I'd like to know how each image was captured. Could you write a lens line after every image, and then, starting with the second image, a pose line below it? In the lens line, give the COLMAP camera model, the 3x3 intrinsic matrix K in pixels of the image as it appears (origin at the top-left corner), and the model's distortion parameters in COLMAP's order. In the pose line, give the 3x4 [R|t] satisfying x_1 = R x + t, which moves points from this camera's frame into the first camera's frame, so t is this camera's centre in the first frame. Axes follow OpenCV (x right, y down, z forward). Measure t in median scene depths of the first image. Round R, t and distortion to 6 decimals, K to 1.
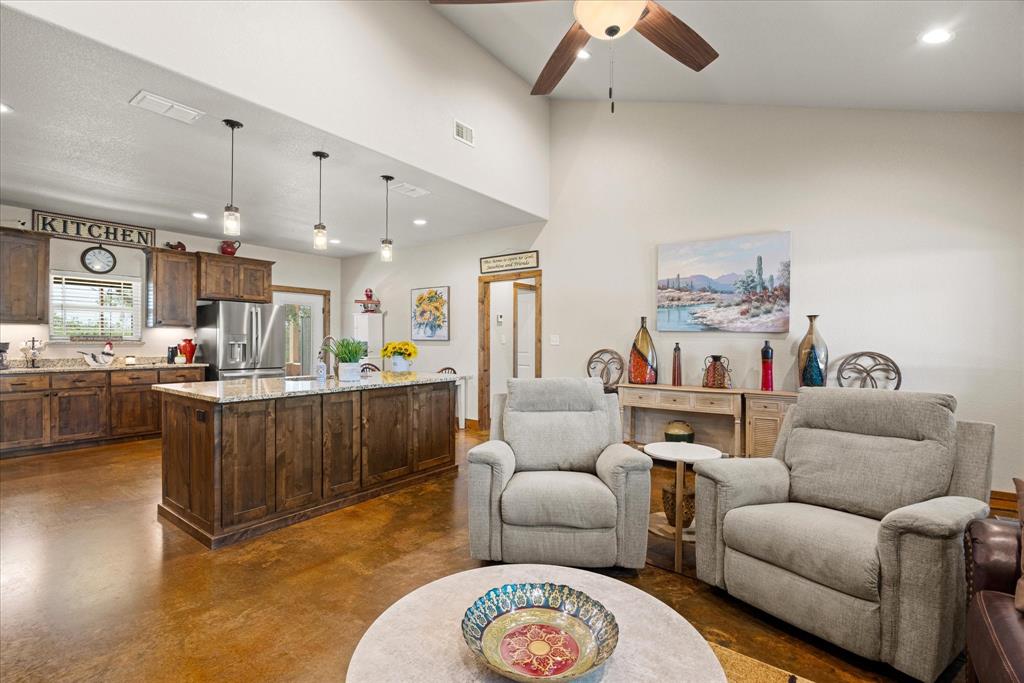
lens RADIAL K [[461.3, 0, 506.3], [0, 461.3, 340.0], [0, 0, 1]] dist [-0.009374, -0.000303]
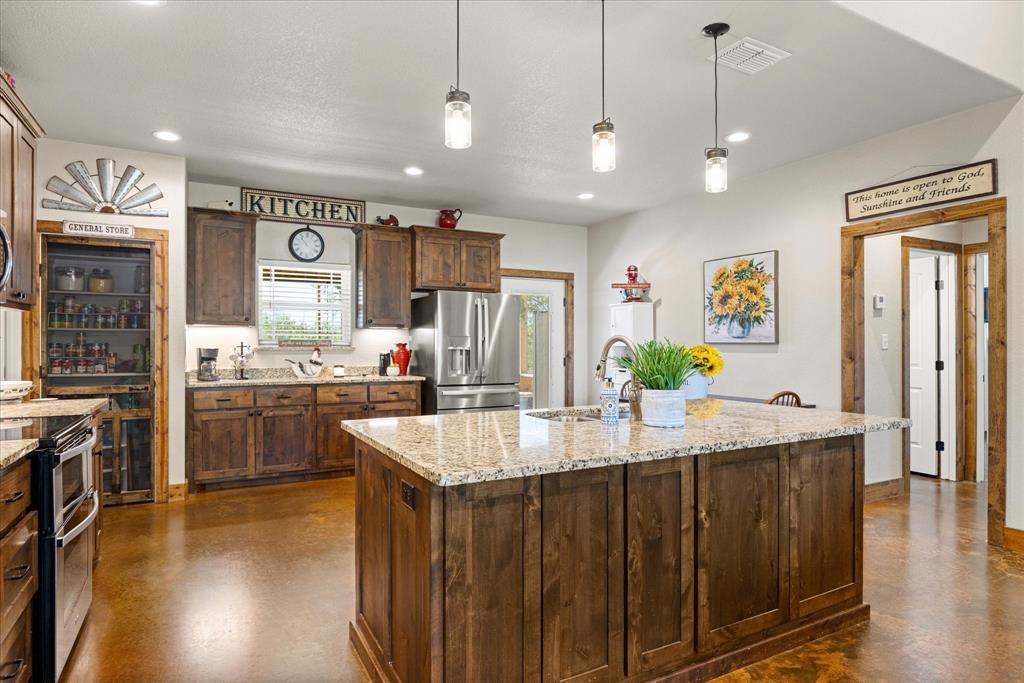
lens RADIAL K [[582.4, 0, 512.0], [0, 582.4, 341.5], [0, 0, 1]] dist [-0.001246, -0.000035]
pose [[0.909010, -0.005812, -0.416734, -0.156958], [0.004567, 0.999982, -0.003985, -0.000573], [0.416750, 0.001719, 0.909020, 0.248817]]
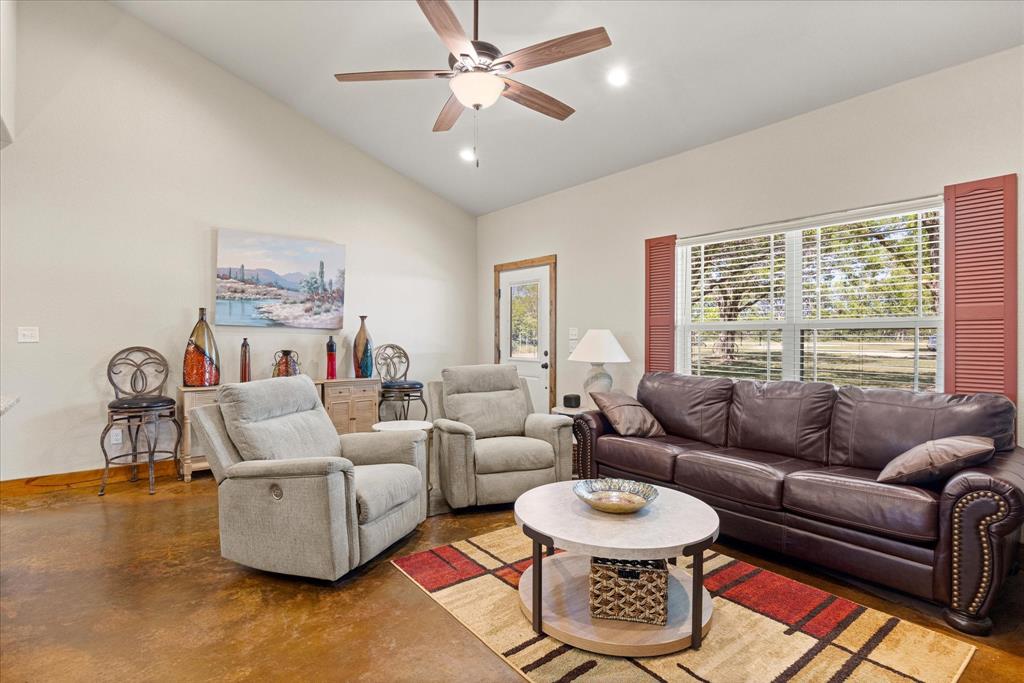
lens RADIAL K [[500.0, 0, 509.5], [0, 500.0, 342.5], [0, 0, 1]] dist [-0.005890, -0.000750]
pose [[0.250050, -0.011780, 0.968161, -0.425035], [-0.001765, 0.999919, 0.012622, 0.001035], [-0.968231, -0.004865, 0.250009, 0.200605]]
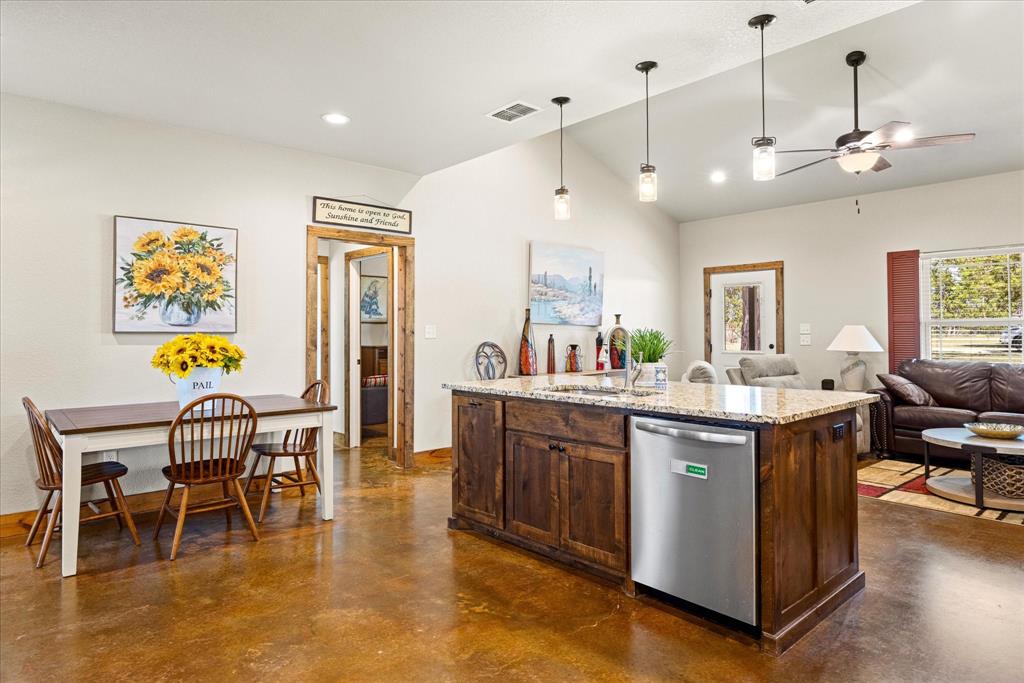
lens RADIAL K [[592.6, 0, 512.6], [0, 592.6, 318.0], [0, 0, 1]] dist [-0.004505, 0.000293]
pose [[0.196234, 0.023213, 0.980282, -0.918919], [0.003950, 0.999693, -0.024463, 0.001563], [-0.980549, 0.008672, 0.196082, 0.722564]]
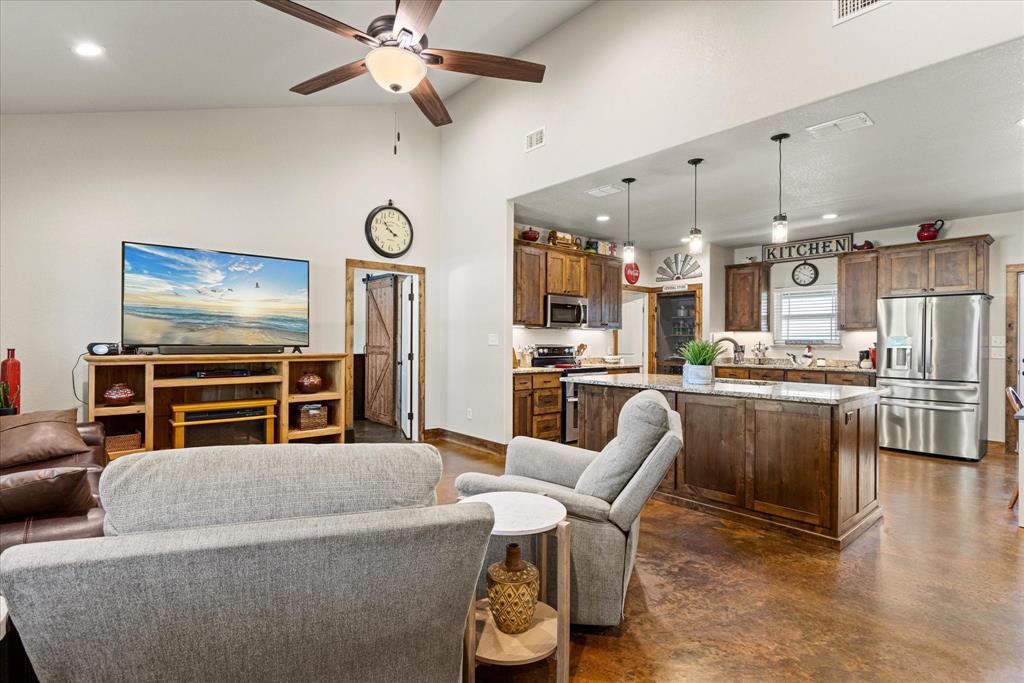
lens RADIAL K [[500.0, 0, 509.5], [0, 500.0, 342.5], [0, 0, 1]] dist [-0.005890, -0.000750]
pose [[-0.205585, -0.004468, -0.978629, 0.538284], [-0.004880, 0.999982, -0.003541, 0.005897], [0.978627, 0.004048, -0.205603, 0.580060]]
